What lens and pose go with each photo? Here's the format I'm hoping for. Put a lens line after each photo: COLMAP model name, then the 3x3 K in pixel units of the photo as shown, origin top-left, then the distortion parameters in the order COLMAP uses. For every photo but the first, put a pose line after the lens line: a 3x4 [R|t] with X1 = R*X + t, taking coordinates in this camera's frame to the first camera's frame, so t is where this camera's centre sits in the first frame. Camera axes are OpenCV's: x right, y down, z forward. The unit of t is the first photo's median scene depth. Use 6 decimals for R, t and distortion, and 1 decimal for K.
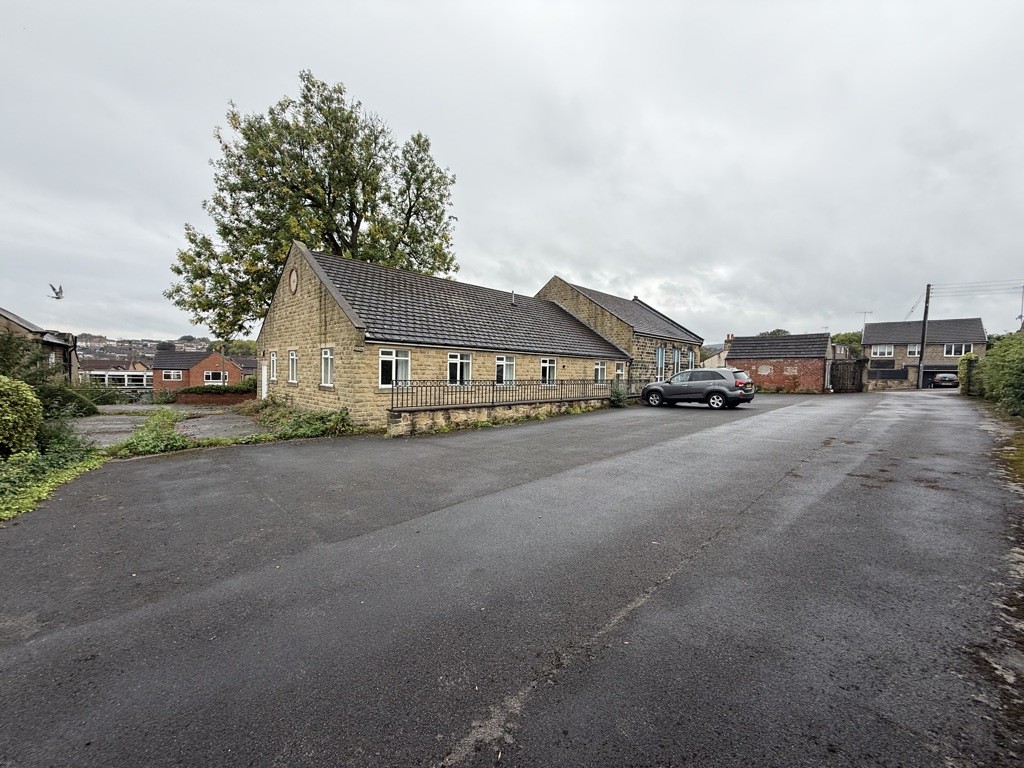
lens RADIAL K [[403.5, 0, 512.0], [0, 403.5, 384.0], [0, 0, 1]] dist [0.000497, 0.000047]
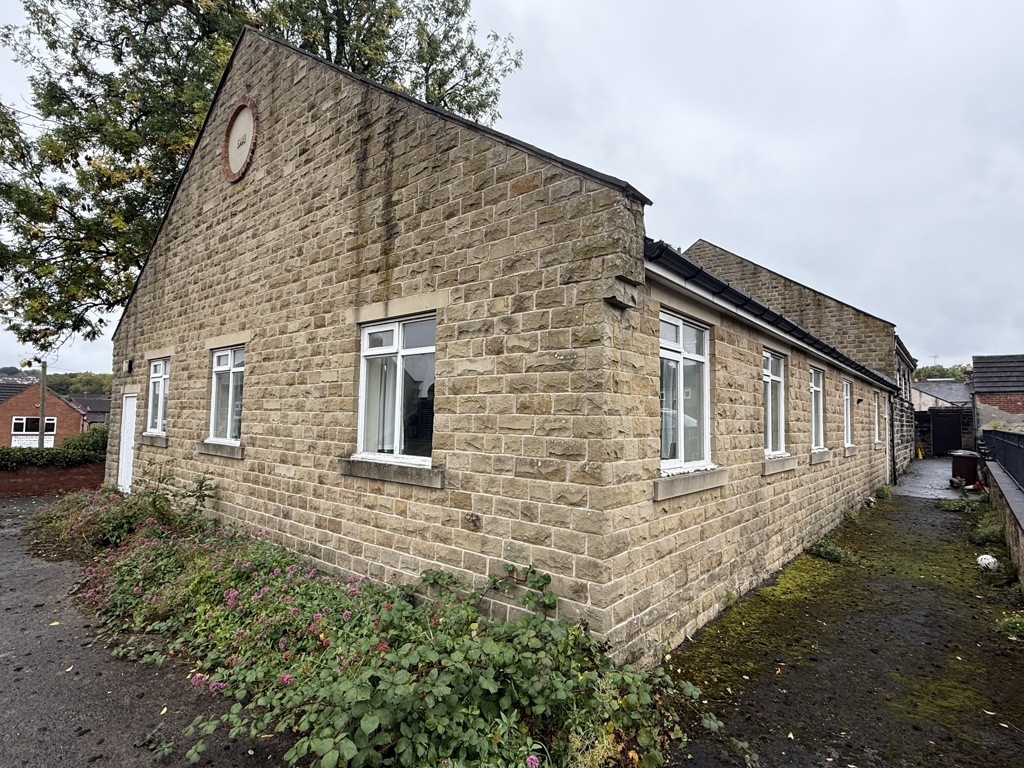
lens RADIAL K [[522.7, 0, 512.0], [0, 522.7, 384.0], [0, 0, 1]] dist [-0.000183, 0.000034]
pose [[0.995922, 0.002038, 0.090199, -0.410135], [0.006376, 0.995655, -0.092899, -0.013679], [-0.089997, 0.093095, 0.991582, 0.654376]]
